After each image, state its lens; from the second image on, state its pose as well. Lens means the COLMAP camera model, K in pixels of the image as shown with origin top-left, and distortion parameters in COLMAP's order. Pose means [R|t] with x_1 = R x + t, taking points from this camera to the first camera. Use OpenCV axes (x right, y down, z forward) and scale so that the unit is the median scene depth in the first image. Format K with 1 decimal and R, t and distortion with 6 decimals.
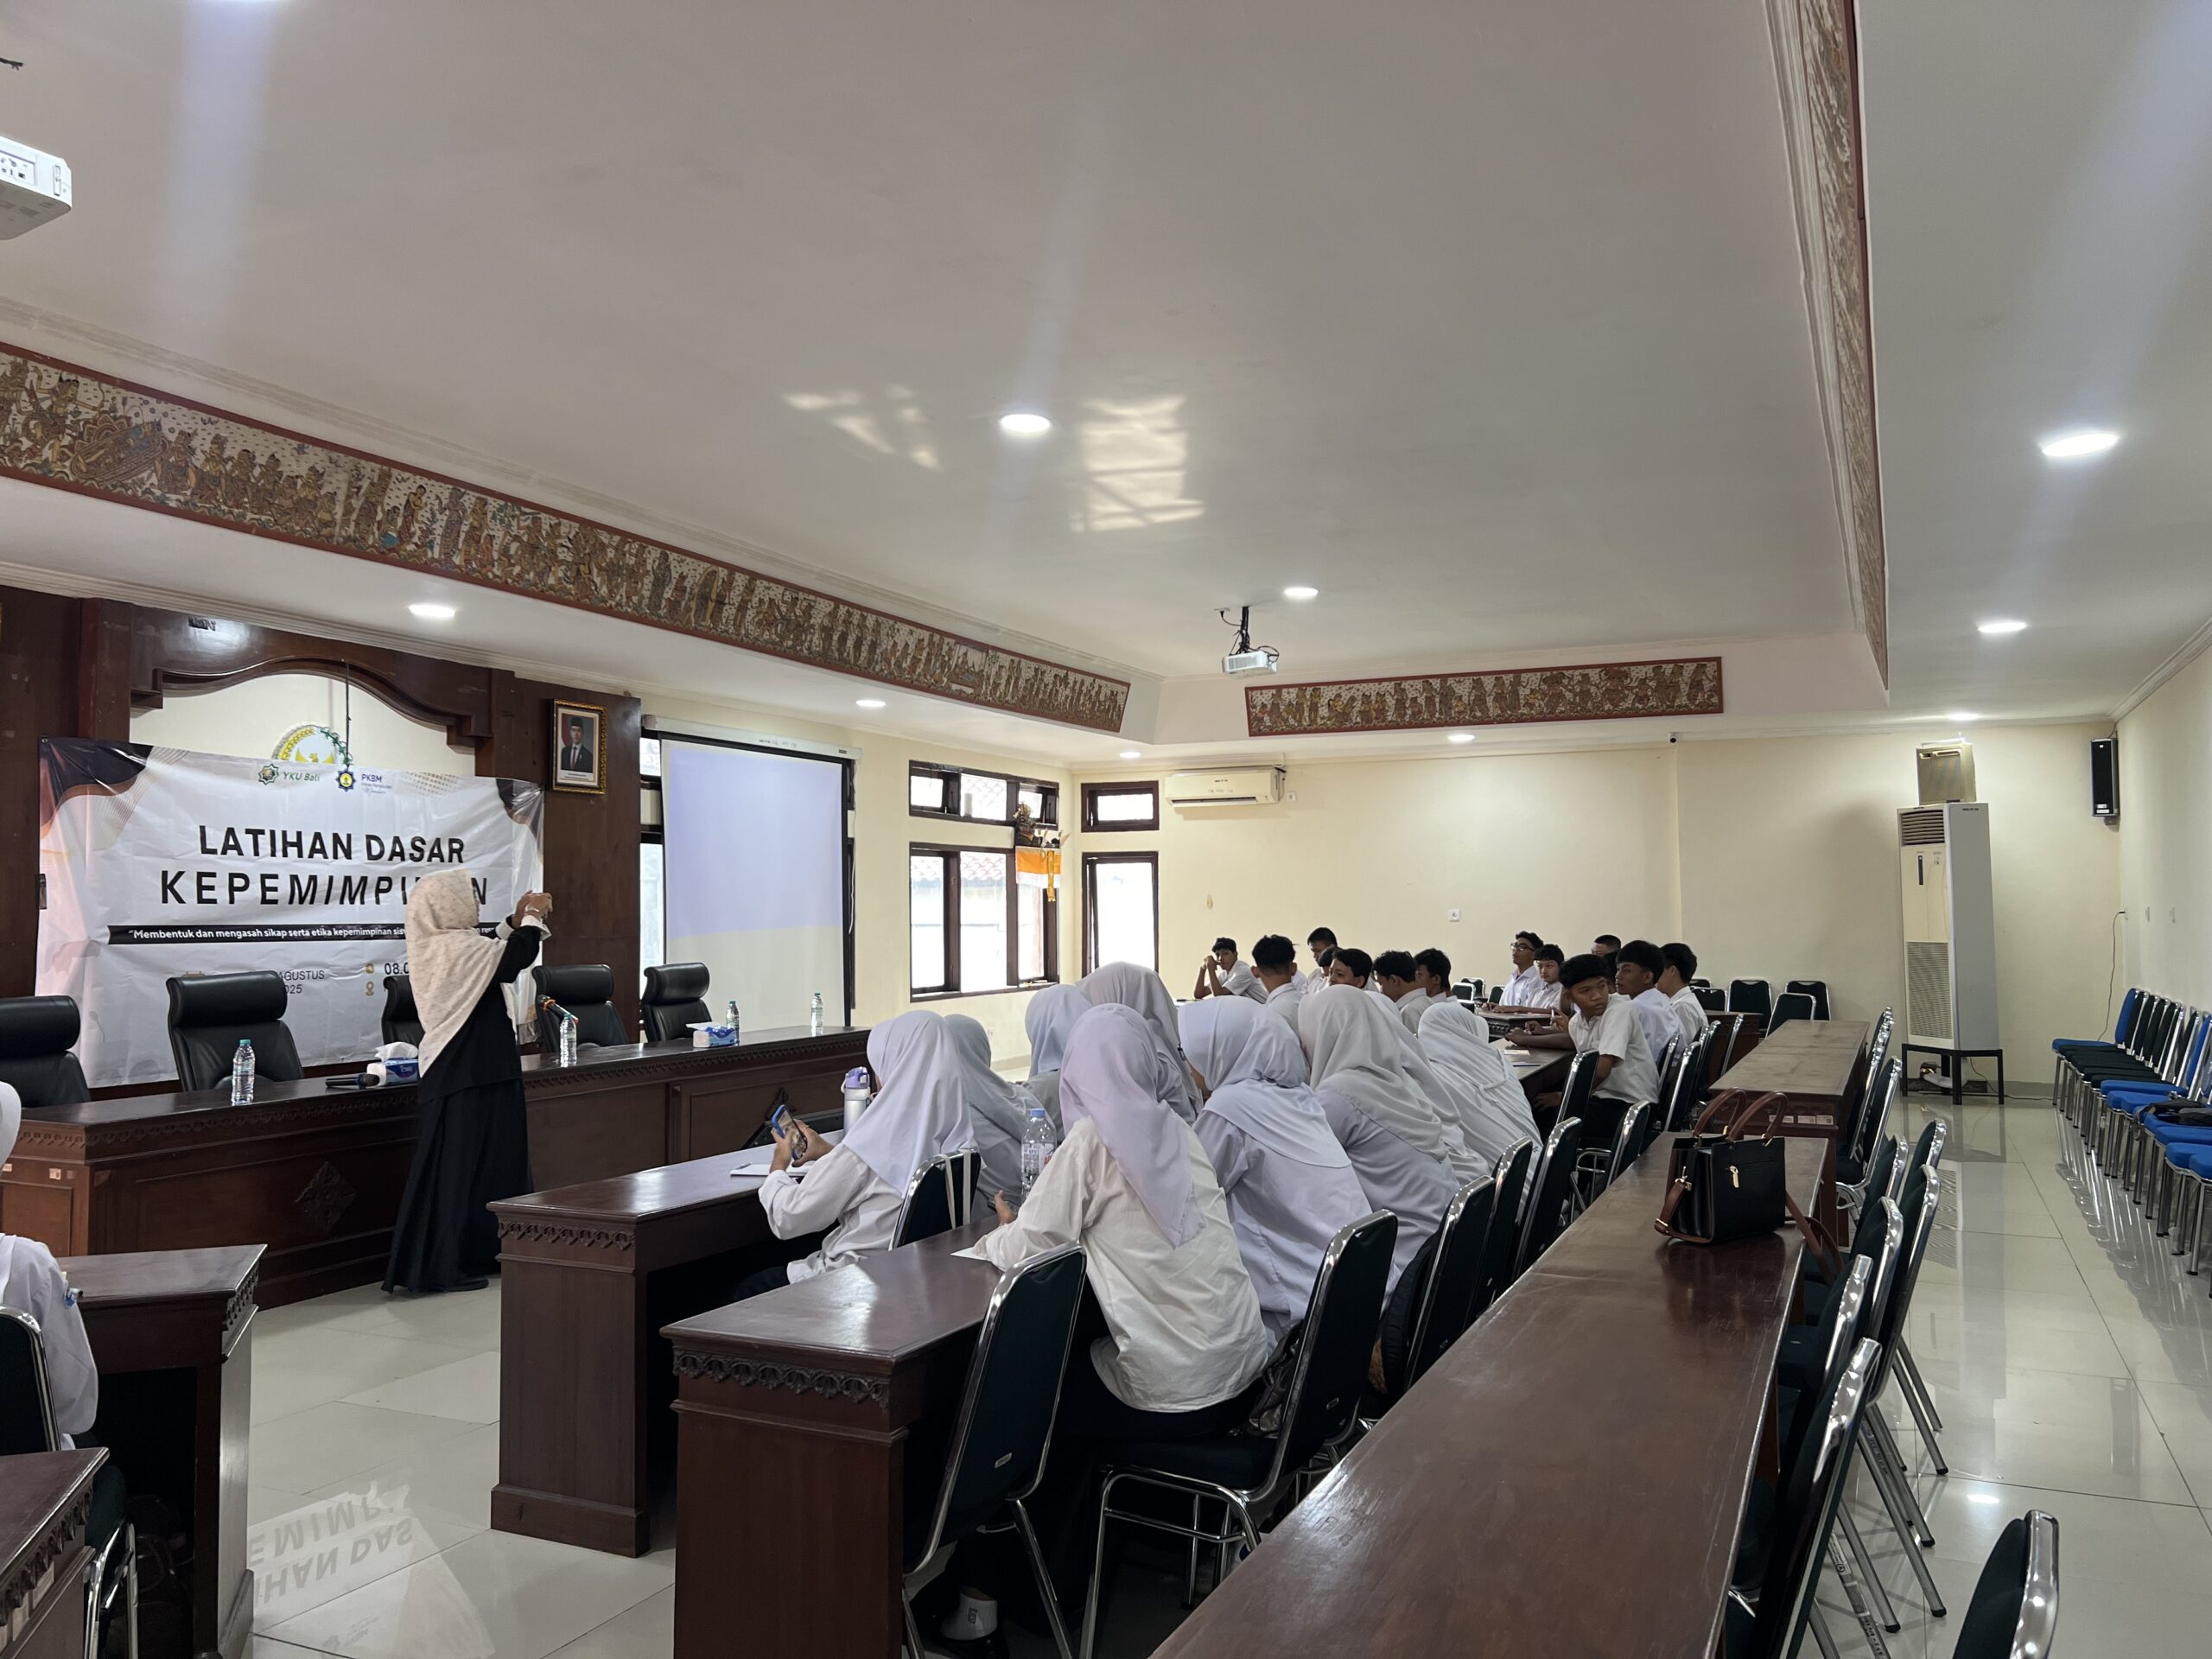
lens RADIAL K [[1668.1, 0, 1118.2], [0, 1668.1, 847.7], [0, 0, 1]] dist [0.060832, -0.072965]
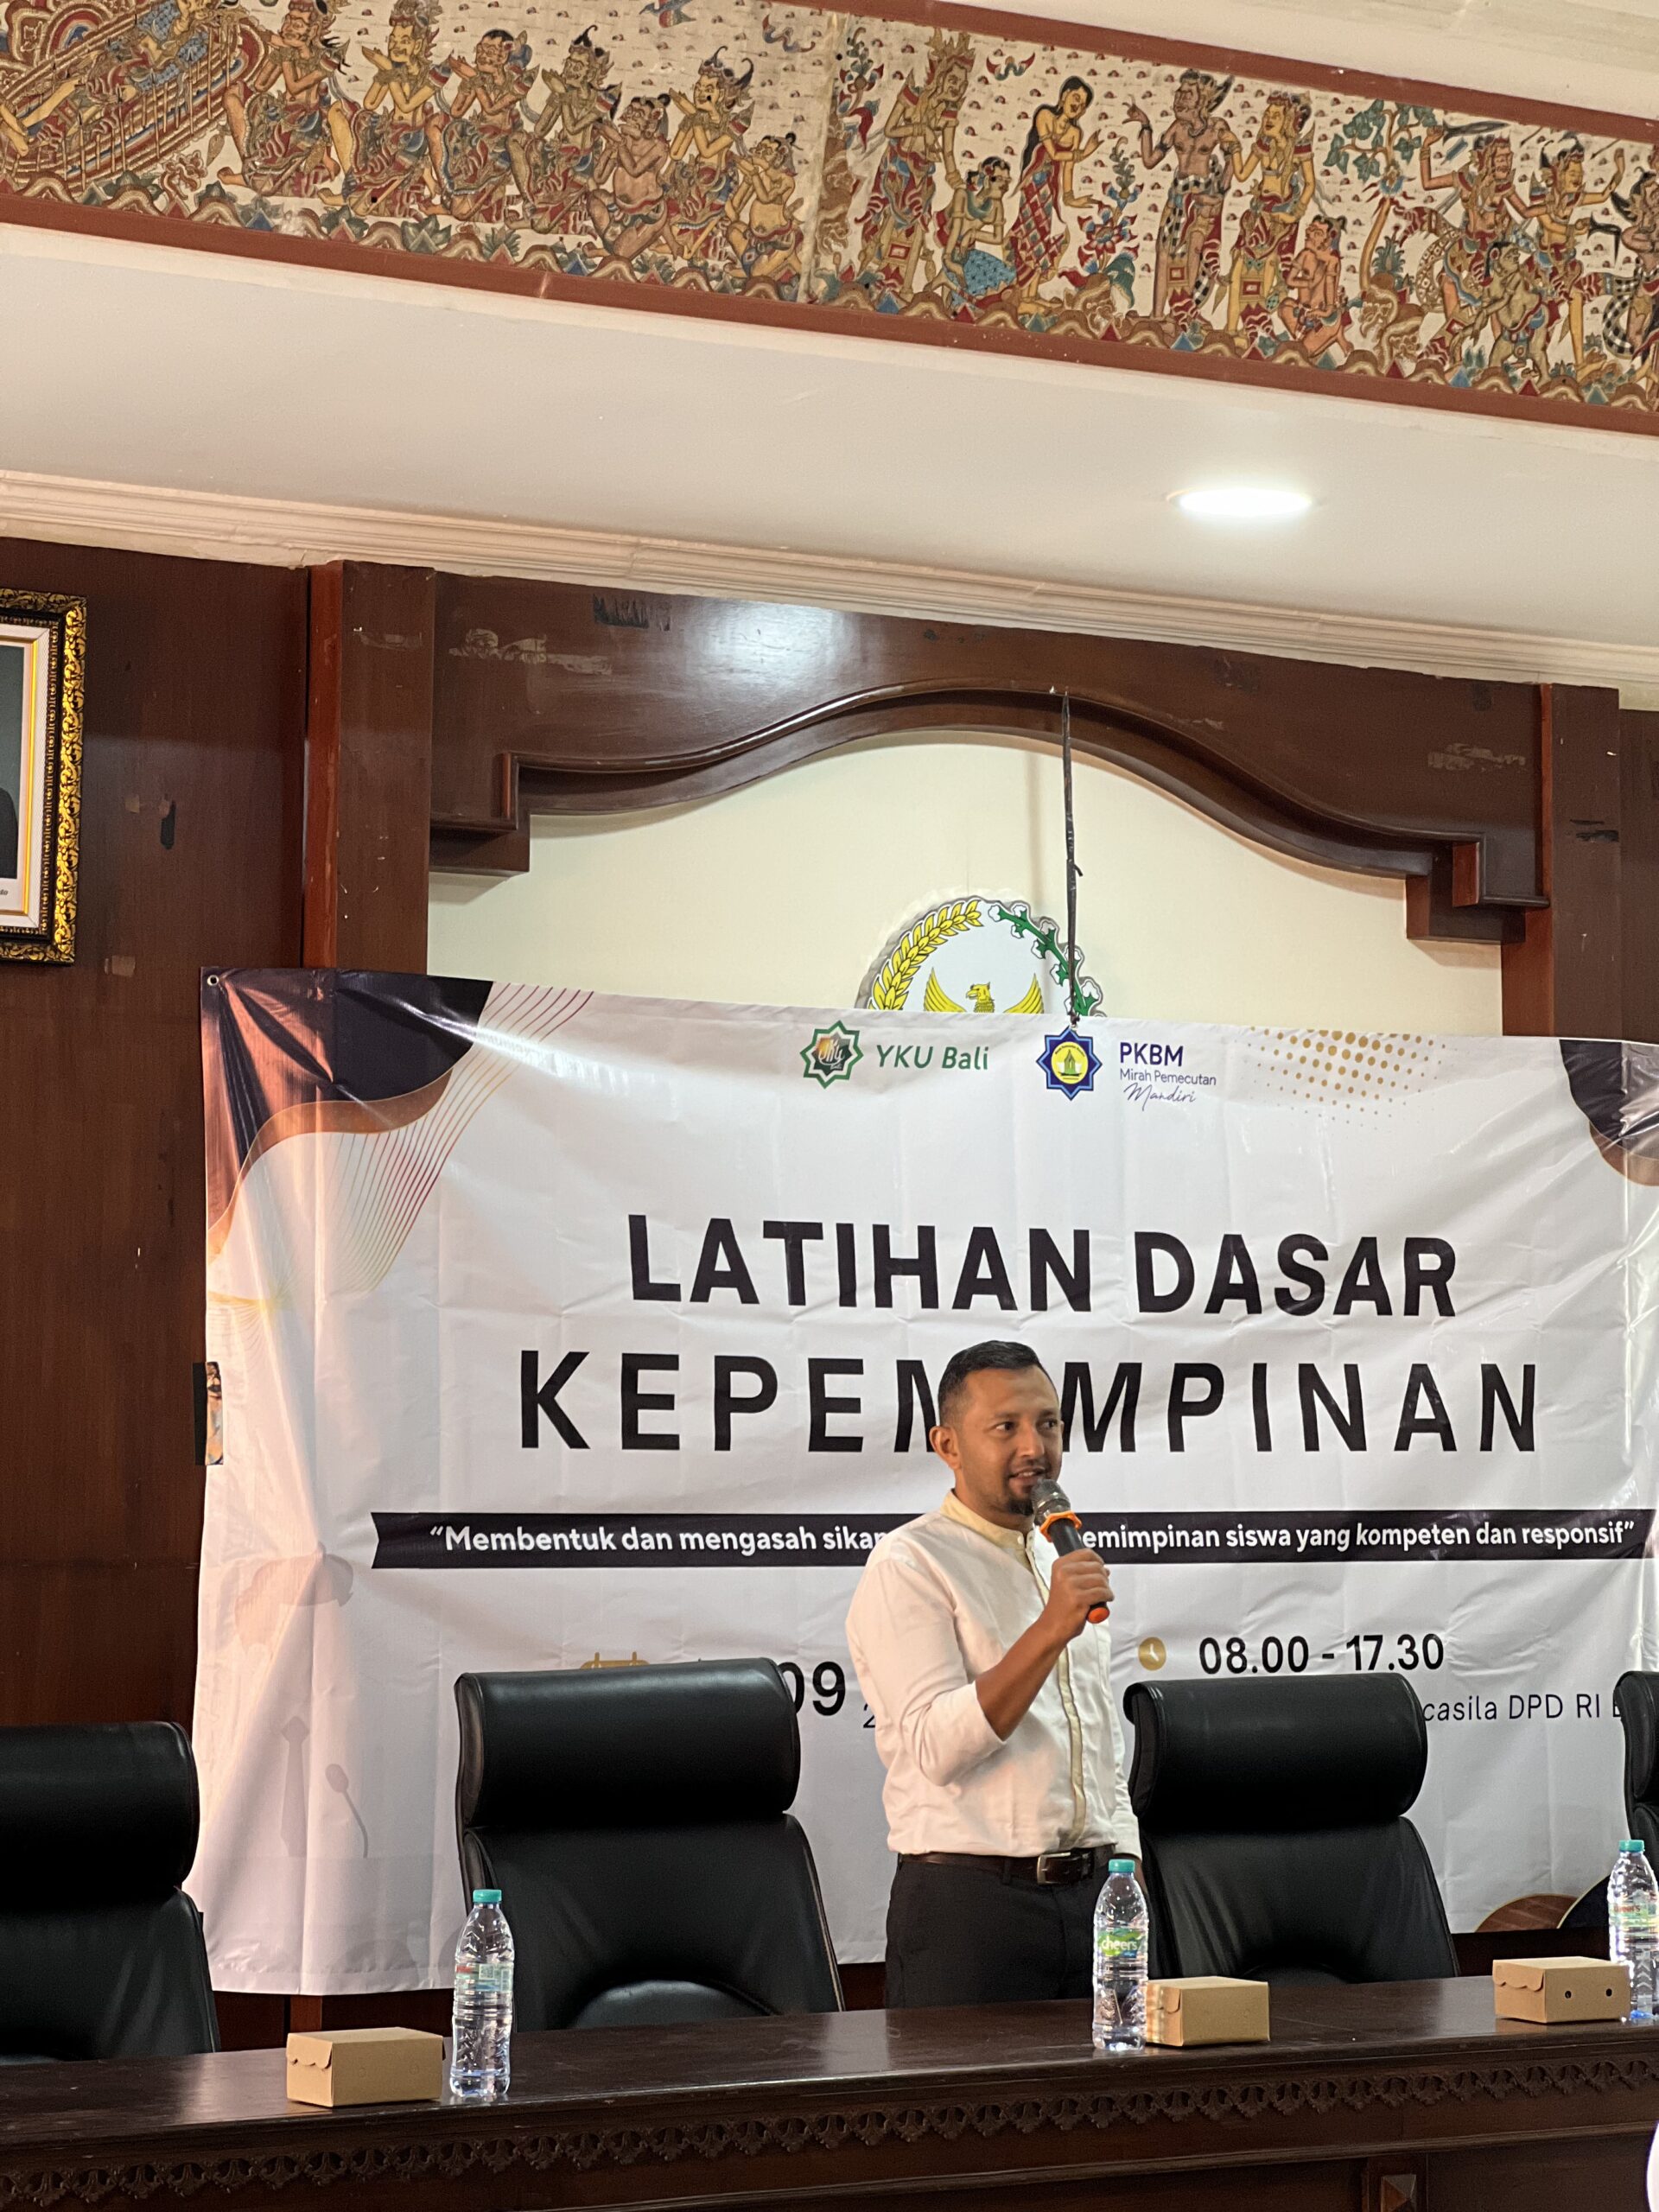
lens RADIAL K [[4961.0, 0, 866.0], [0, 4961.0, 1078.8], [0, 0, 1]] dist [0.167999, 0.000000]
pose [[0.813018, -0.041260, -0.580775, 0.051394], [0.019401, 0.998852, -0.043803, 0.003102], [0.581915, 0.024345, 0.812885, 0.175297]]
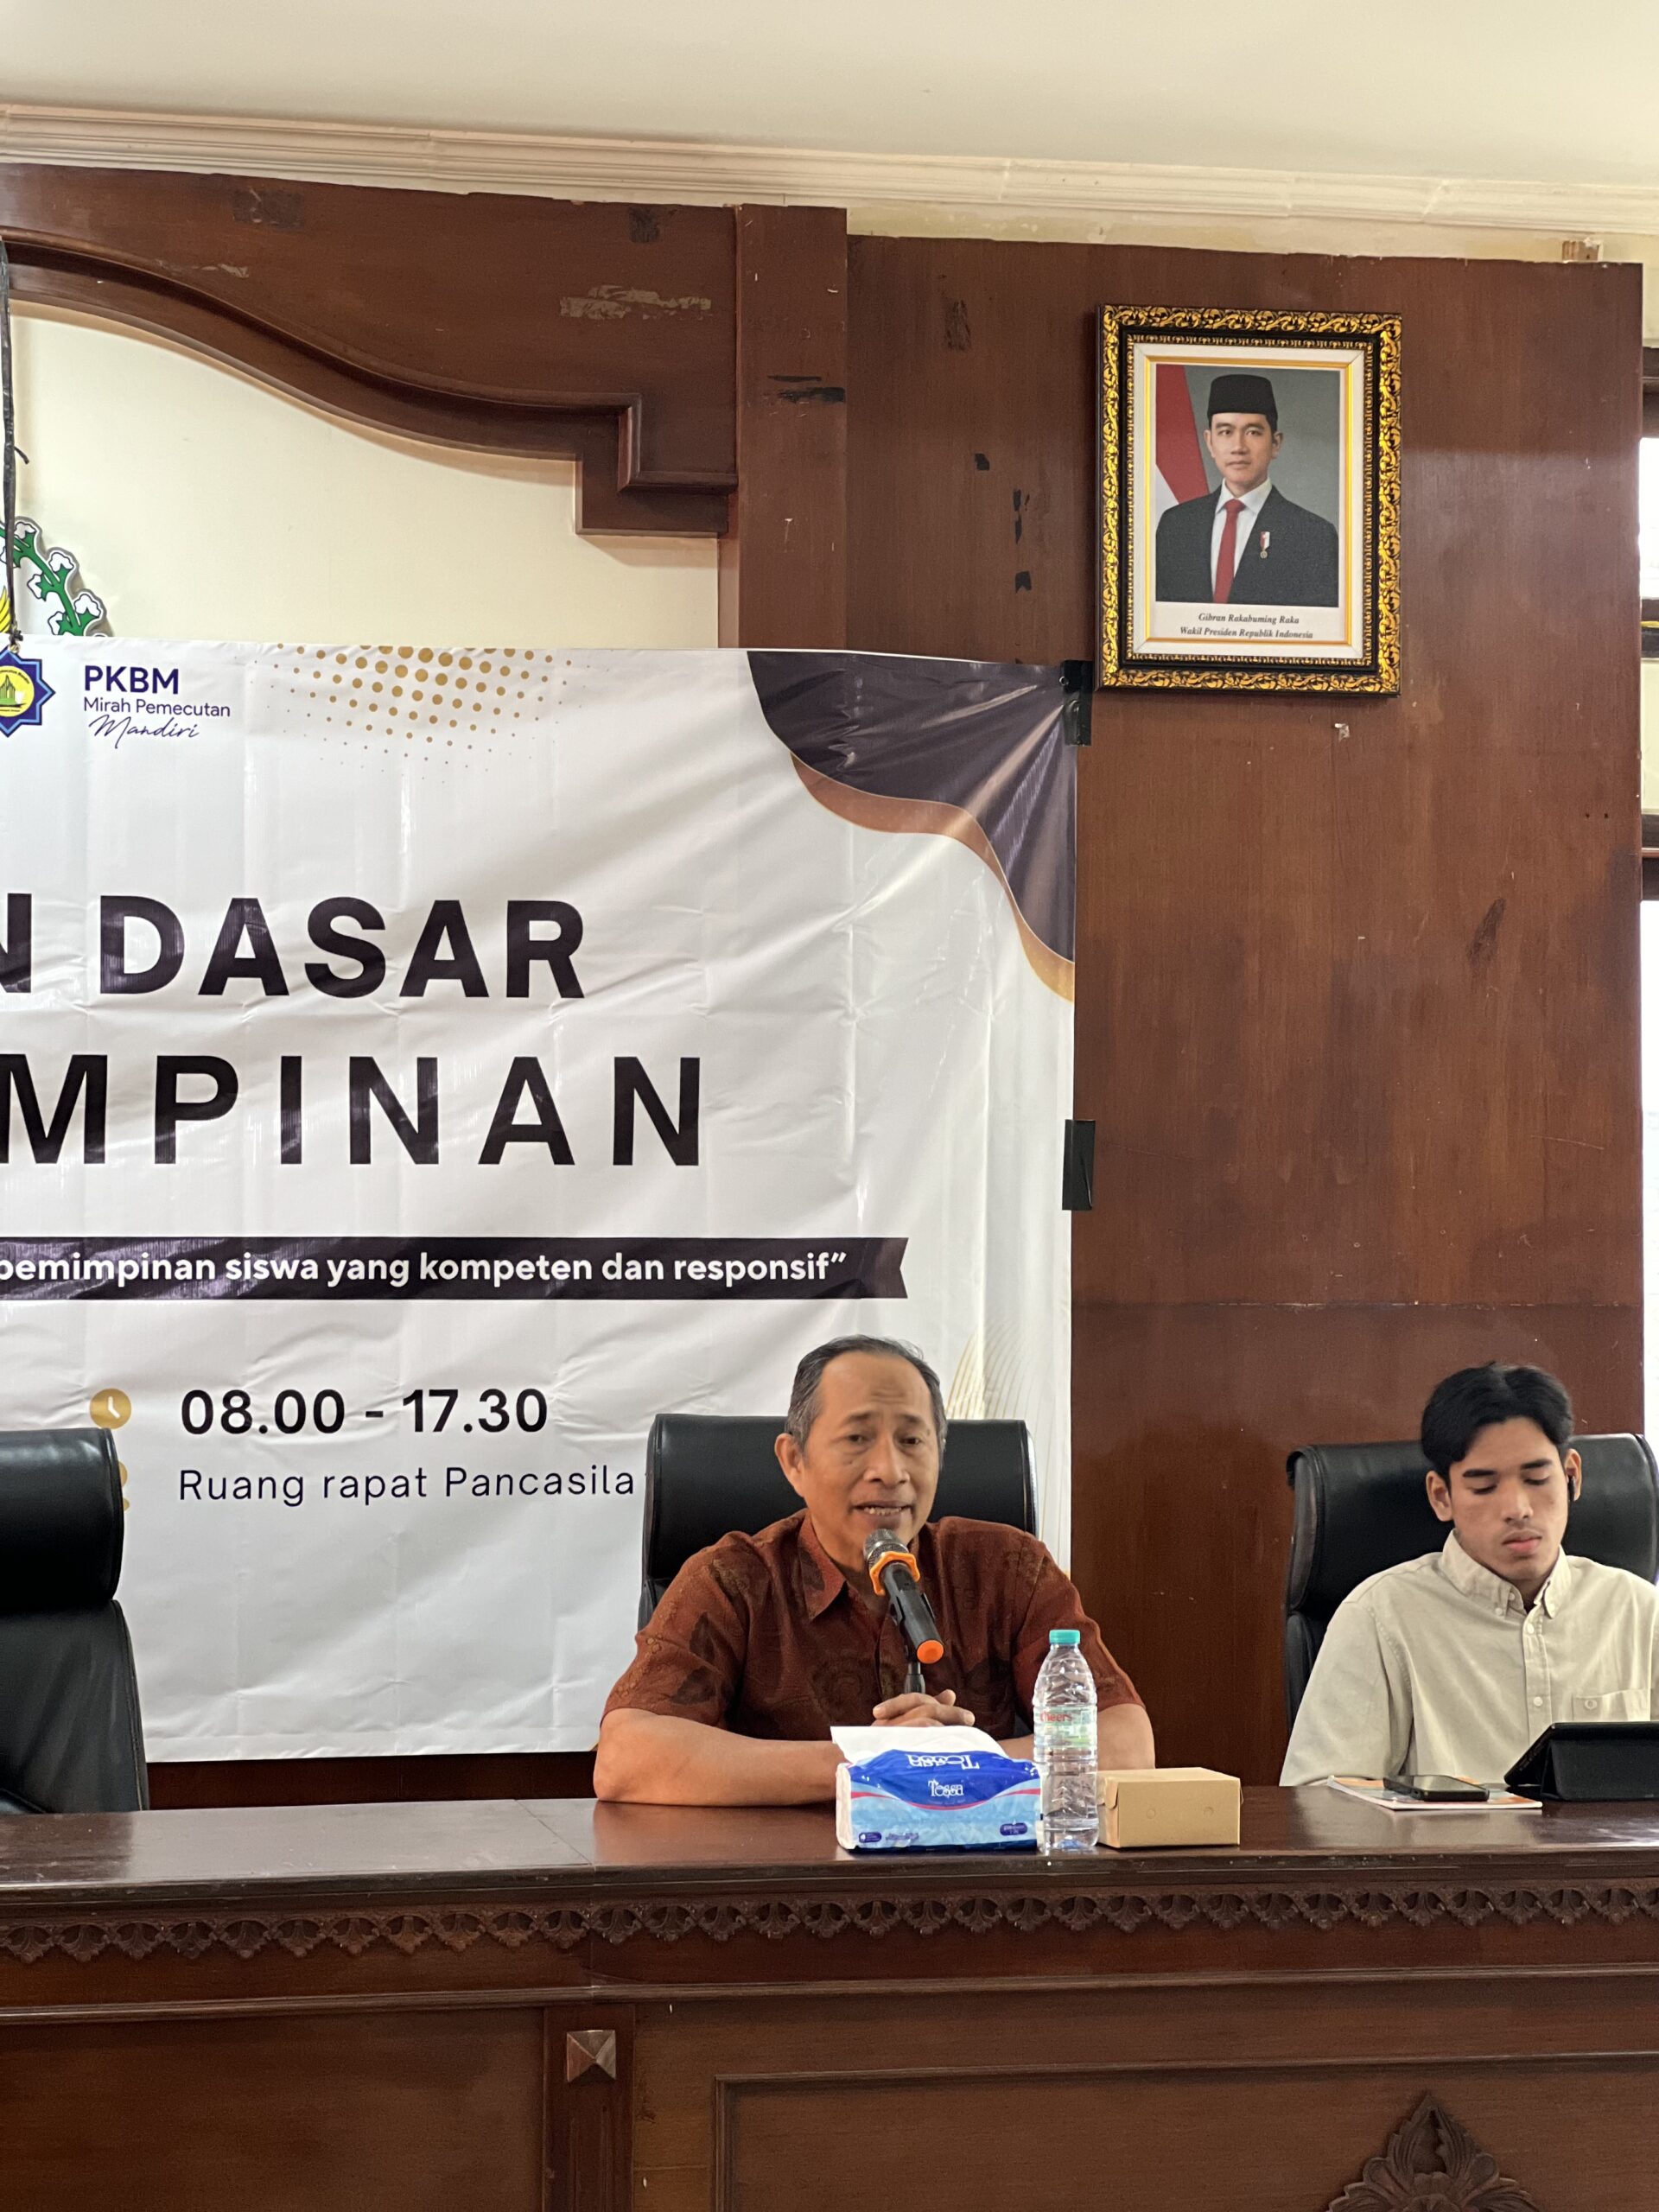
lens RADIAL K [[4961.0, 0, 870.9], [0, 4961.0, 1080.8], [0, 0, 1]] dist [0.167999, 0.000000]
pose [[0.593146, -0.020887, -0.804824, 0.211167], [0.026511, 0.999628, -0.006403, 0.024952], [0.804658, -0.017539, 0.593479, 0.546362]]
